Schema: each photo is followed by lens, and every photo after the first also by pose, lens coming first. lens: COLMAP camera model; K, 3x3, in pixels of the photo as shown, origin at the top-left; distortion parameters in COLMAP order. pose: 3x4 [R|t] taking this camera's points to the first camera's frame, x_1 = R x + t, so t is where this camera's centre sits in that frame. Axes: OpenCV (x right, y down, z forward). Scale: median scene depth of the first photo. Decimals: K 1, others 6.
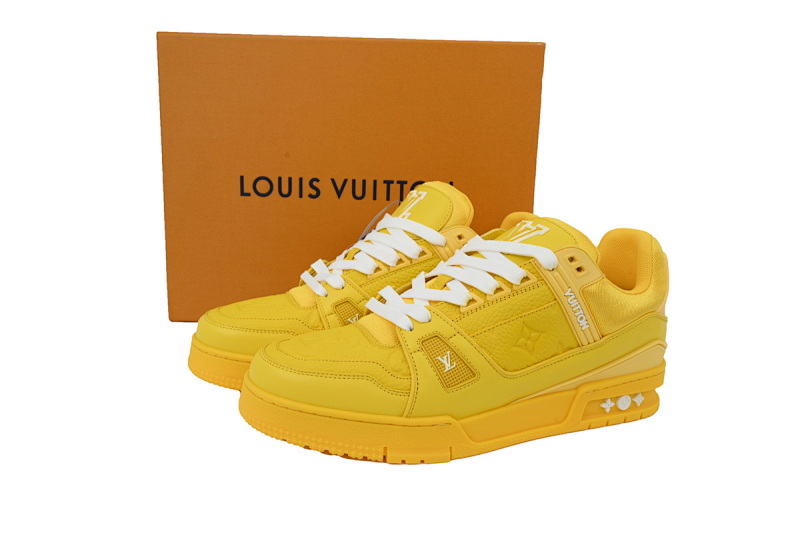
lens RADIAL K [[633.3, 0, 402.1], [0, 633.3, 264.8], [0, 0, 1]] dist [-0.014322, -0.002473]
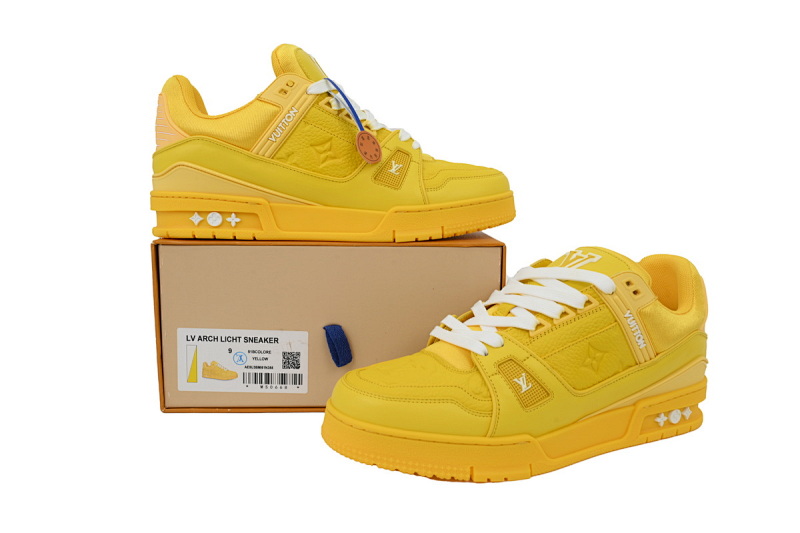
lens RADIAL K [[633.3, 0, 400.0], [0, 633.3, 267.0], [0, 0, 1]] dist [-0.014322, -0.002473]
pose [[0.997901, -0.031104, 0.056798, -0.182173], [0.034279, 0.997853, -0.055813, 0.010501], [-0.054940, 0.057643, 0.996824, -0.057275]]
